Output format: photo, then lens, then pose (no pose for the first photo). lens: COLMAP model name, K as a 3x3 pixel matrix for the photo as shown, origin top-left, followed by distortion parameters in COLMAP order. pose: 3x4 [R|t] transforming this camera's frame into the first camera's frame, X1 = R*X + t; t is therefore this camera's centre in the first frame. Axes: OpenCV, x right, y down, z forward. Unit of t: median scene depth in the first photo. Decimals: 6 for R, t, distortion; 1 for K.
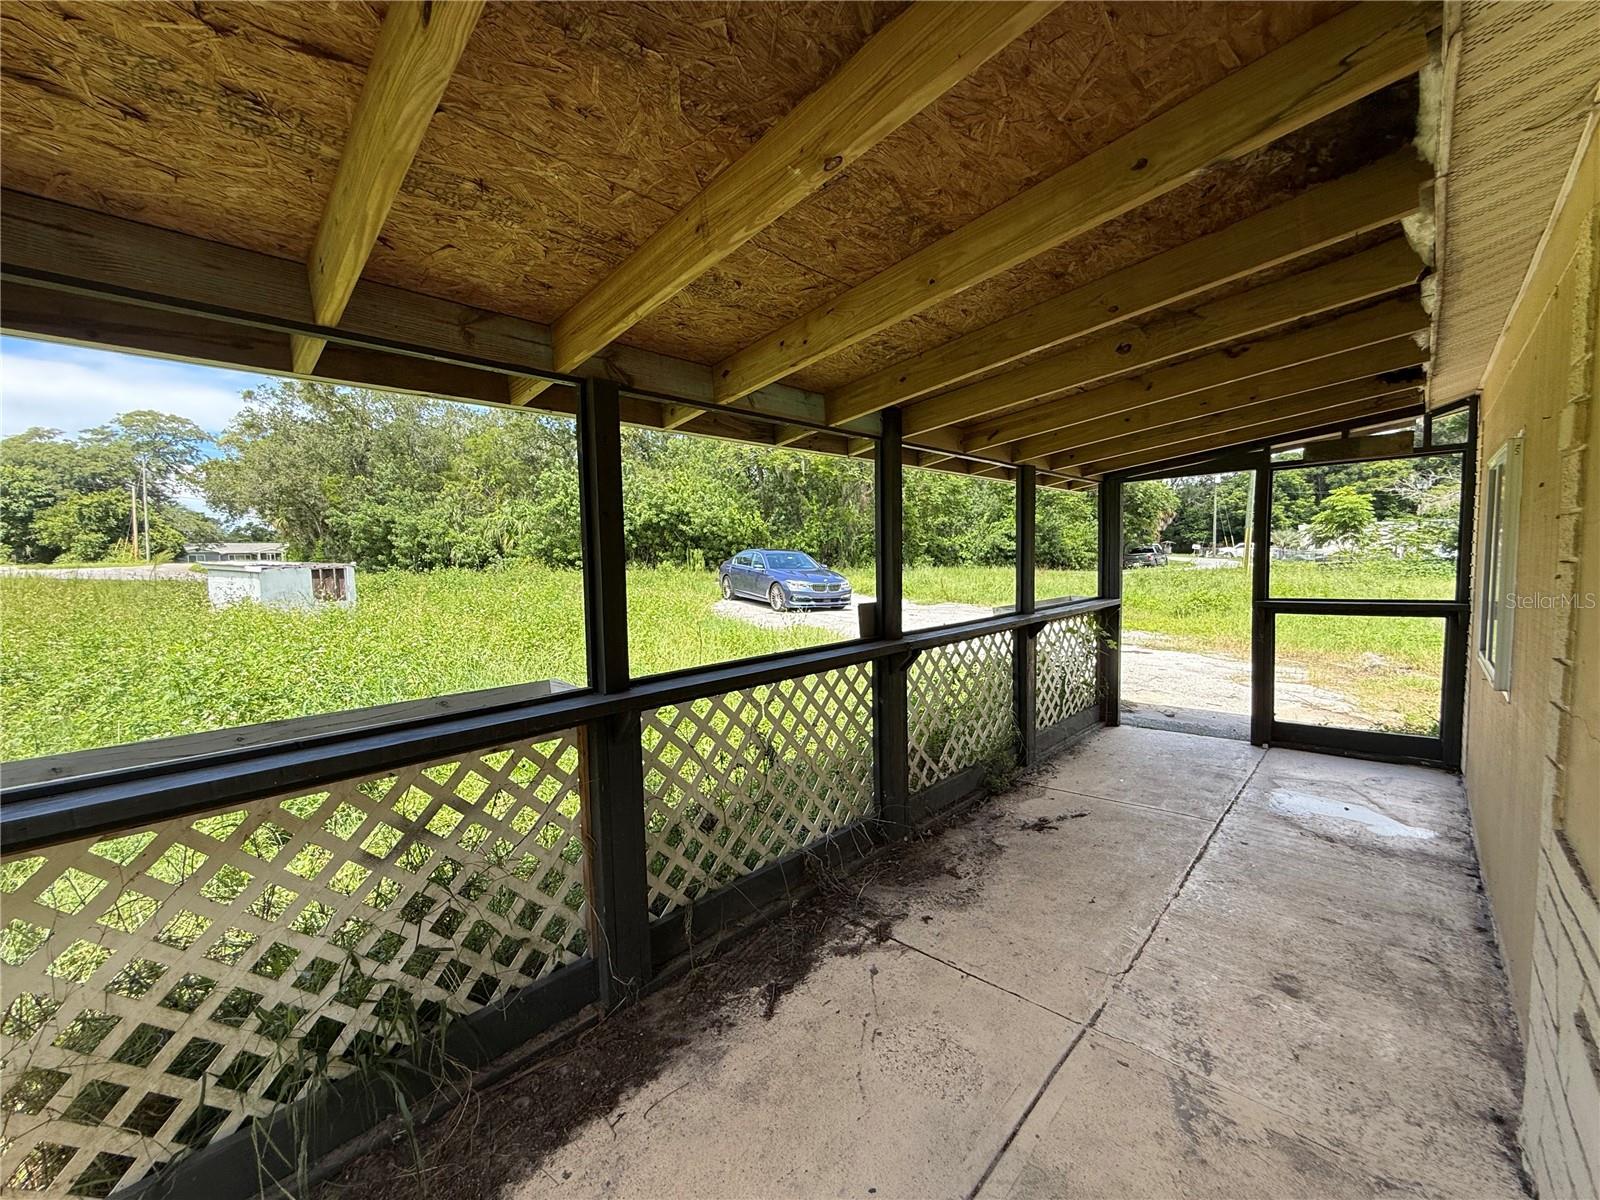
lens RADIAL K [[641.1, 0, 793.8], [0, 641.1, 610.2], [0, 0, 1]] dist [0.001402, 0.000168]
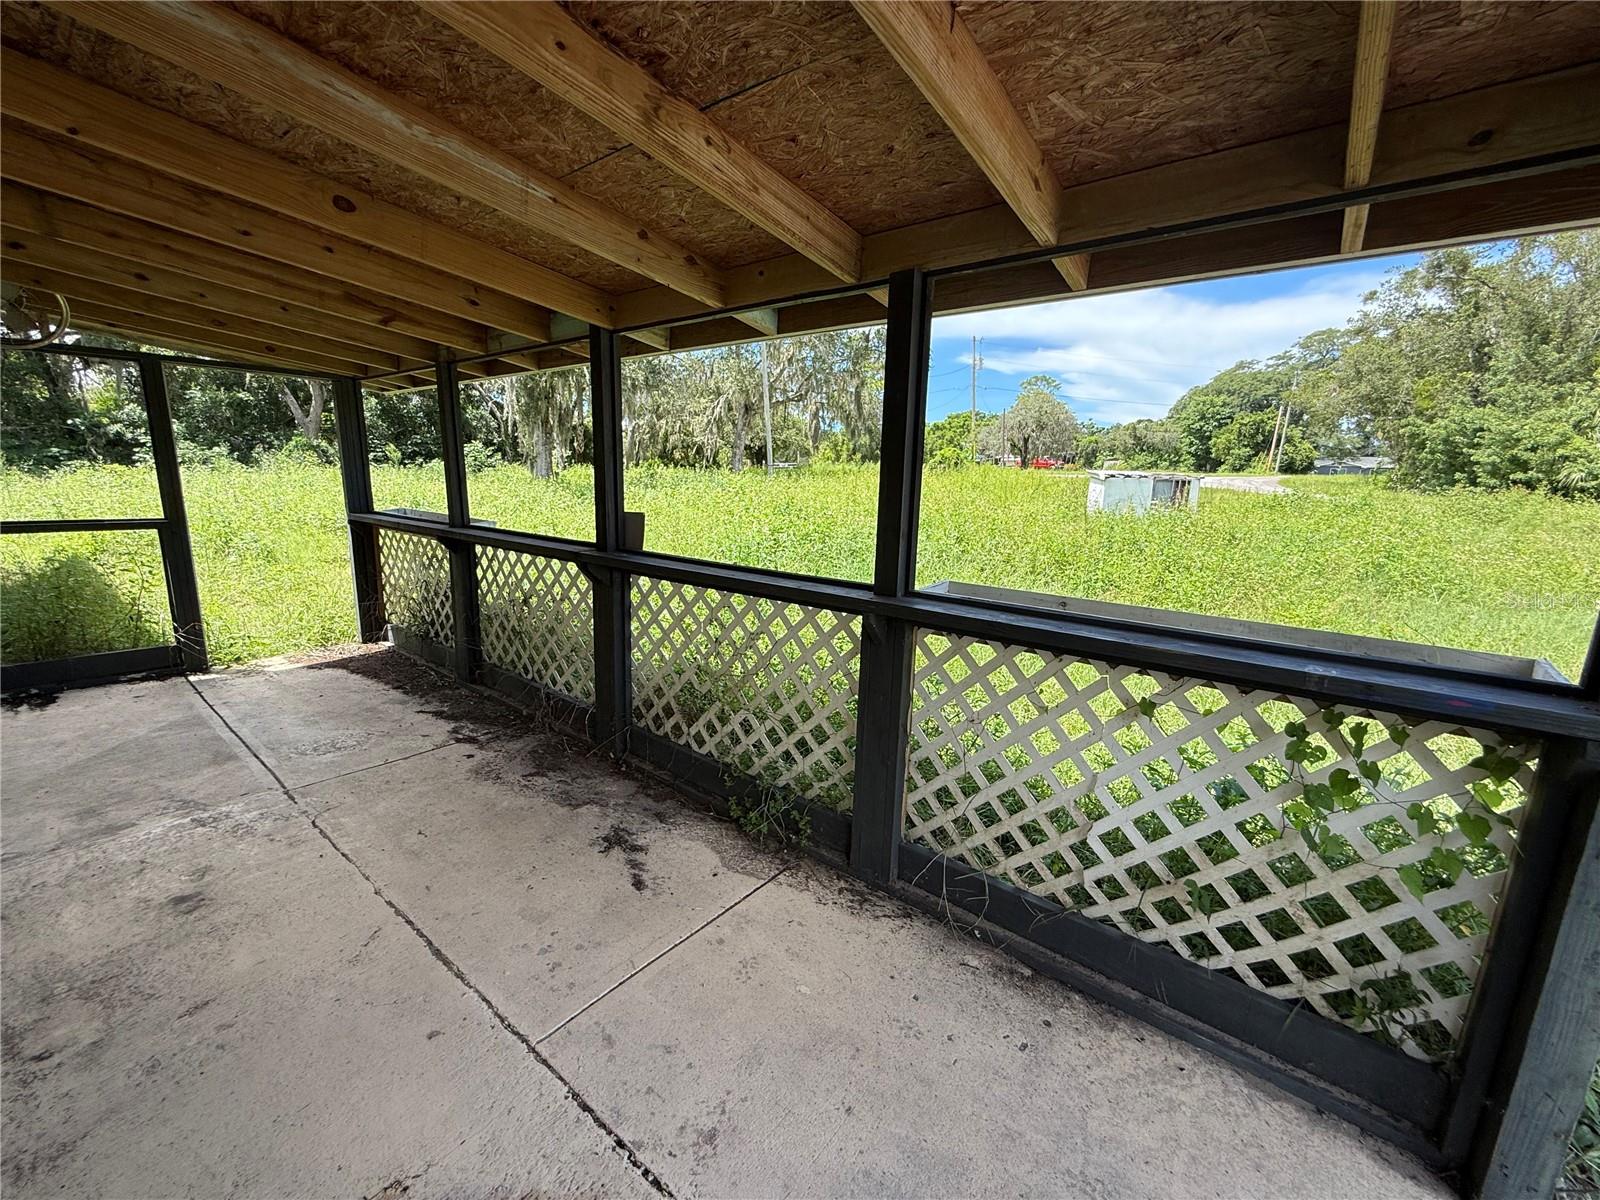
lens RADIAL K [[641.1, 0, 791.7], [0, 641.1, 602.2], [0, 0, 1]] dist [0.001402, 0.000168]
pose [[0.084756, 0.225258, -0.970606, 0.938451], [-0.109730, 0.970296, 0.215604, -0.097622], [0.990341, 0.088231, 0.106956, 0.977536]]
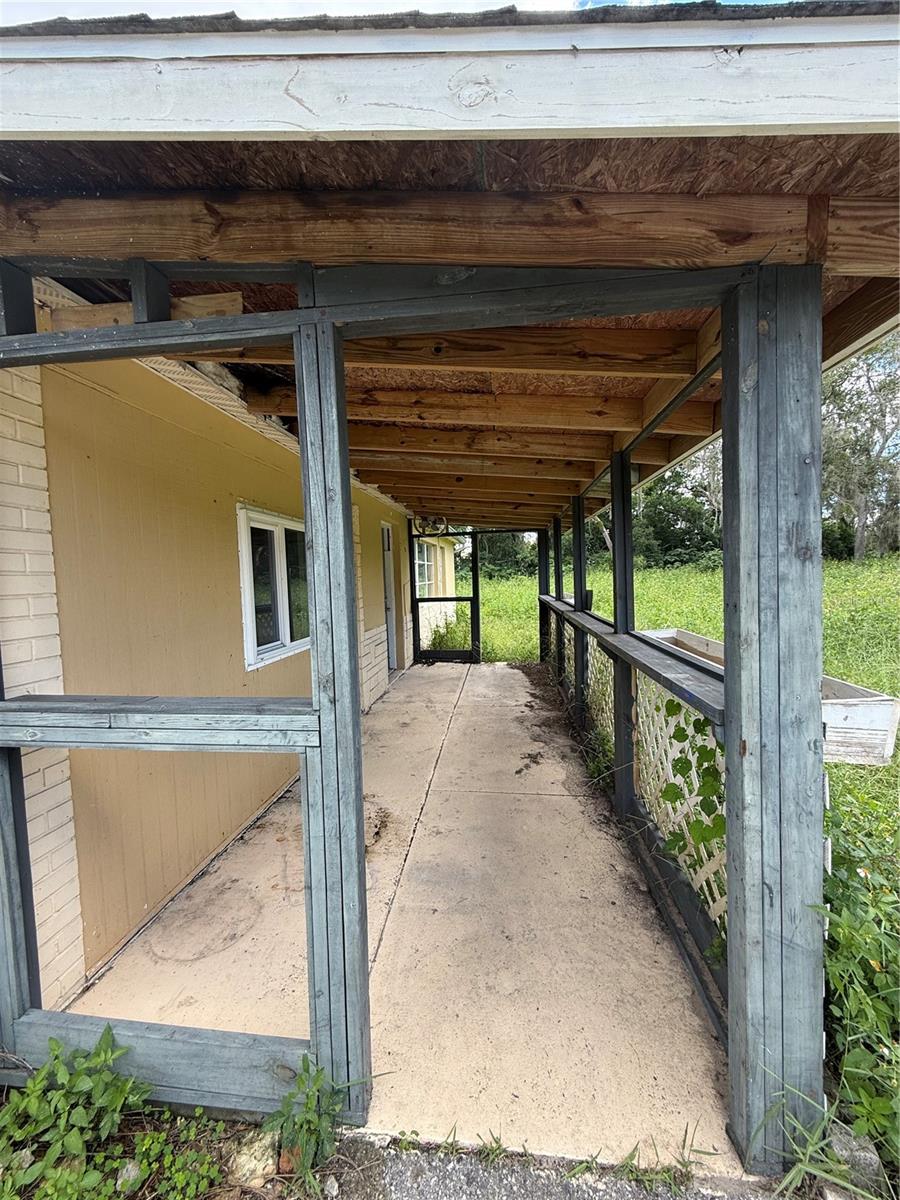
lens RADIAL K [[480.8, 0, 447.2], [0, 480.8, 596.1], [0, 0, 1]] dist [0.001402, 0.000168]
pose [[-0.797254, 0.081270, -0.598148, 1.017946], [0.006611, 0.992012, 0.125972, -0.135439], [0.603607, 0.096478, -0.791423, 1.510749]]
